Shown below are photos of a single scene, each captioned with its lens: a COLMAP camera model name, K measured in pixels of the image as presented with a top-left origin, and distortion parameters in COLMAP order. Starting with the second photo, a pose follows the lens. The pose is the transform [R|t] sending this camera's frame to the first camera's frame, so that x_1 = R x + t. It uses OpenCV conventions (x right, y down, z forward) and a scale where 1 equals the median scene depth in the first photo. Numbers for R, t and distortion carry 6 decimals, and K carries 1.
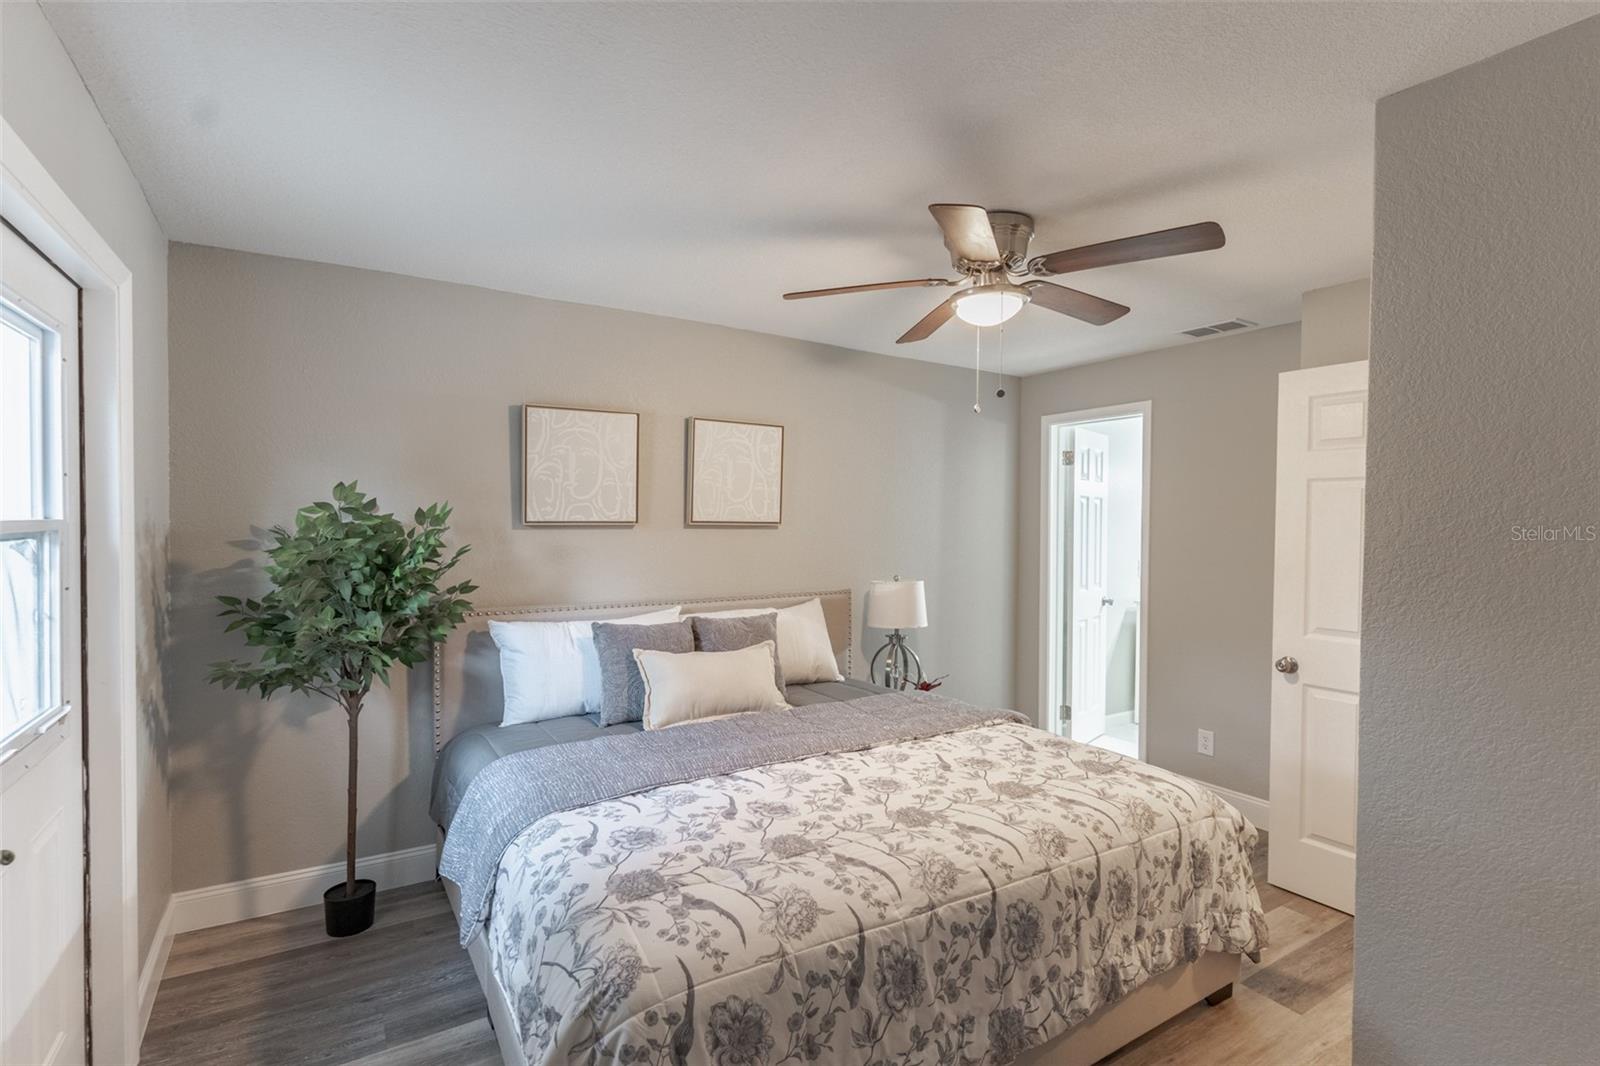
lens RADIAL K [[768.2, 0, 796.9], [0, 768.2, 526.5], [0, 0, 1]] dist [0.000927, -0.000466]
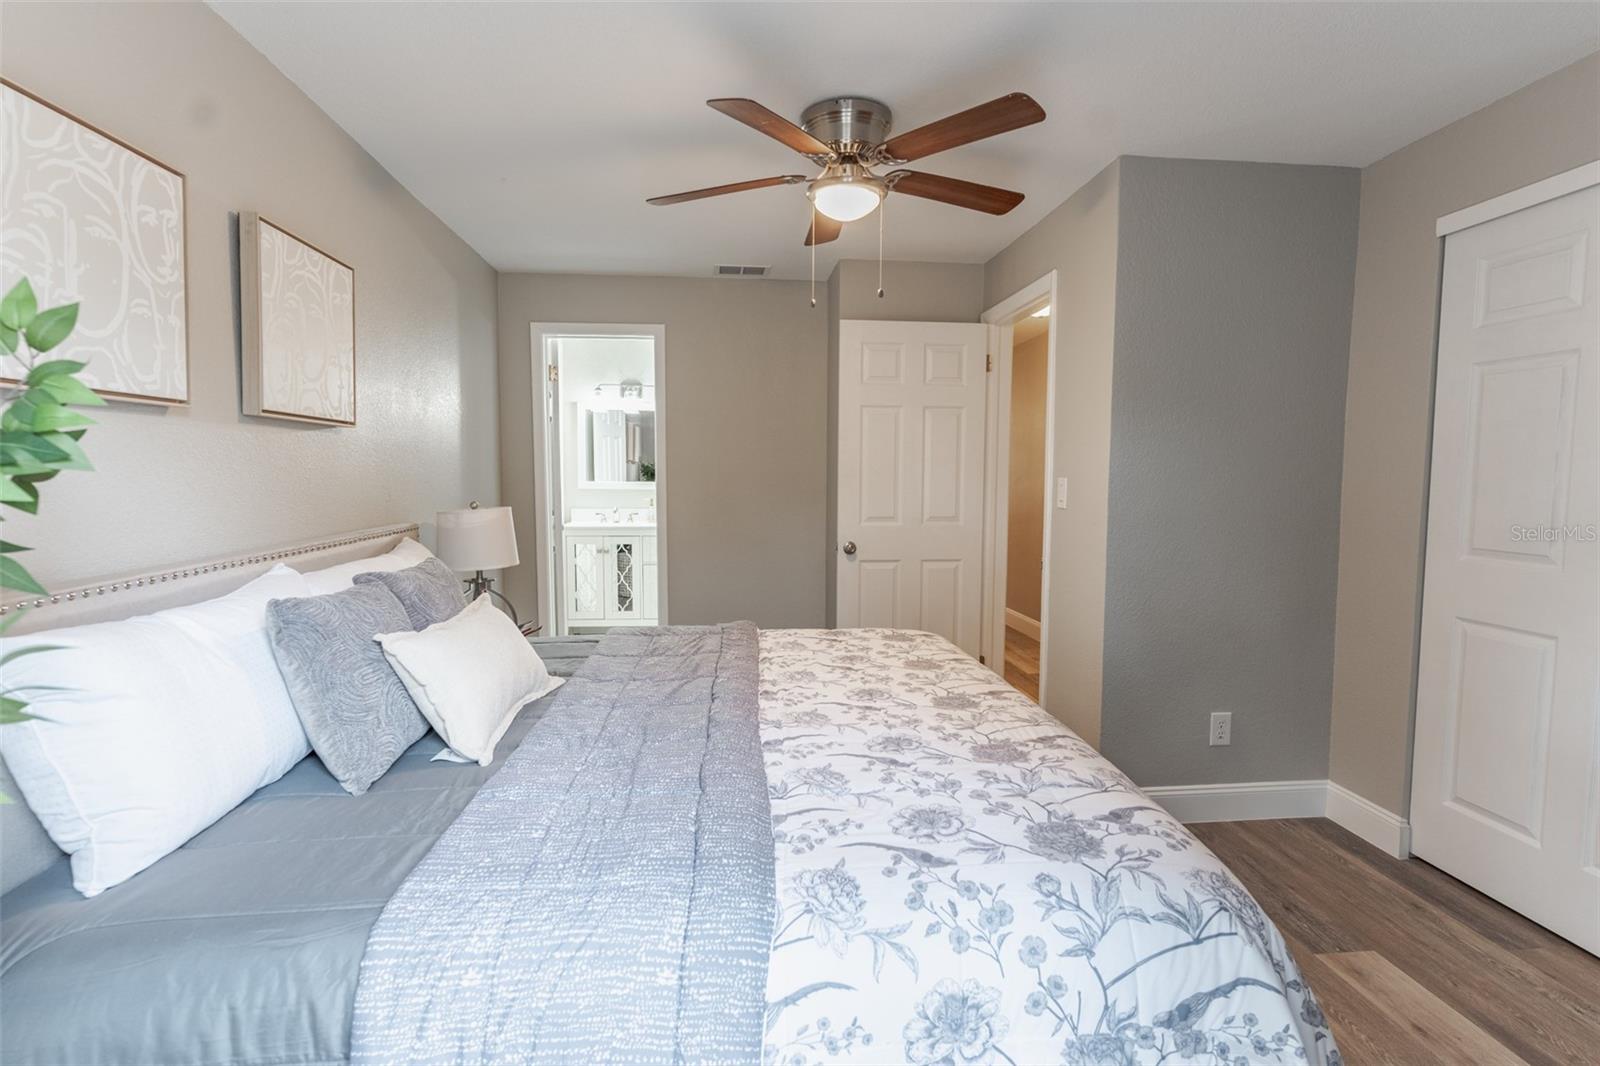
lens RADIAL K [[768.2, 0, 803.2], [0, 768.2, 523.6], [0, 0, 1]] dist [0.000927, -0.000466]
pose [[0.429550, -0.065375, 0.900673, -0.762422], [0.007520, 0.997601, 0.068823, 0.064690], [-0.903012, -0.022790, 0.429011, 0.686554]]
